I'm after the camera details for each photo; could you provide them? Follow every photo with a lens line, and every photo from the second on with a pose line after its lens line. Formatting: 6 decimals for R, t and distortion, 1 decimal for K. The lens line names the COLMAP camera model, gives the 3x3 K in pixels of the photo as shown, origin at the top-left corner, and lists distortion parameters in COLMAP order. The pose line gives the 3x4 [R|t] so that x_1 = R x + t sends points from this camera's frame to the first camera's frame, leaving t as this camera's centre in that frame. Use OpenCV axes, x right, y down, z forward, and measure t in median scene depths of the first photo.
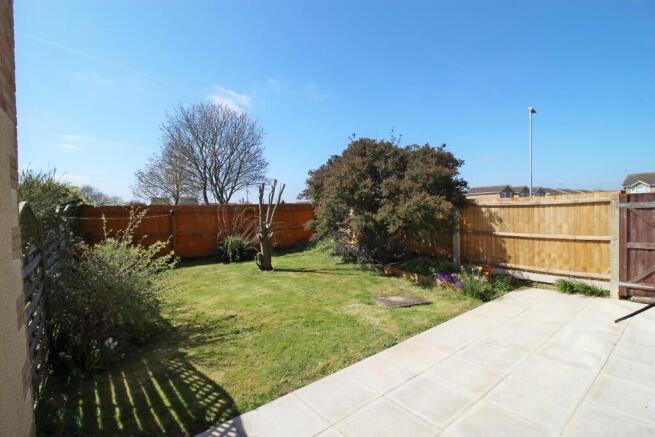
lens RADIAL K [[304.2, 0, 328.5], [0, 304.2, 220.5], [0, 0, 1]] dist [-0.001393, -0.000623]
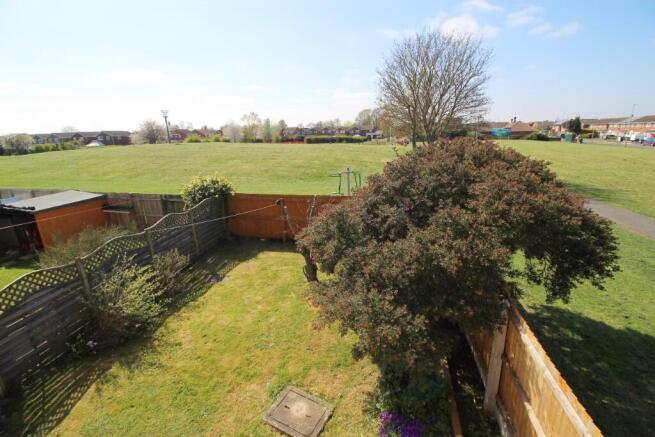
lens RADIAL K [[304.2, 0, 326.7], [0, 304.2, 216.3], [0, 0, 1]] dist [-0.001393, -0.000623]
pose [[0.628242, 0.213850, -0.748051, 0.927360], [0.000101, 0.961460, 0.274944, -0.563911], [0.778018, -0.172807, 0.604008, 0.783205]]
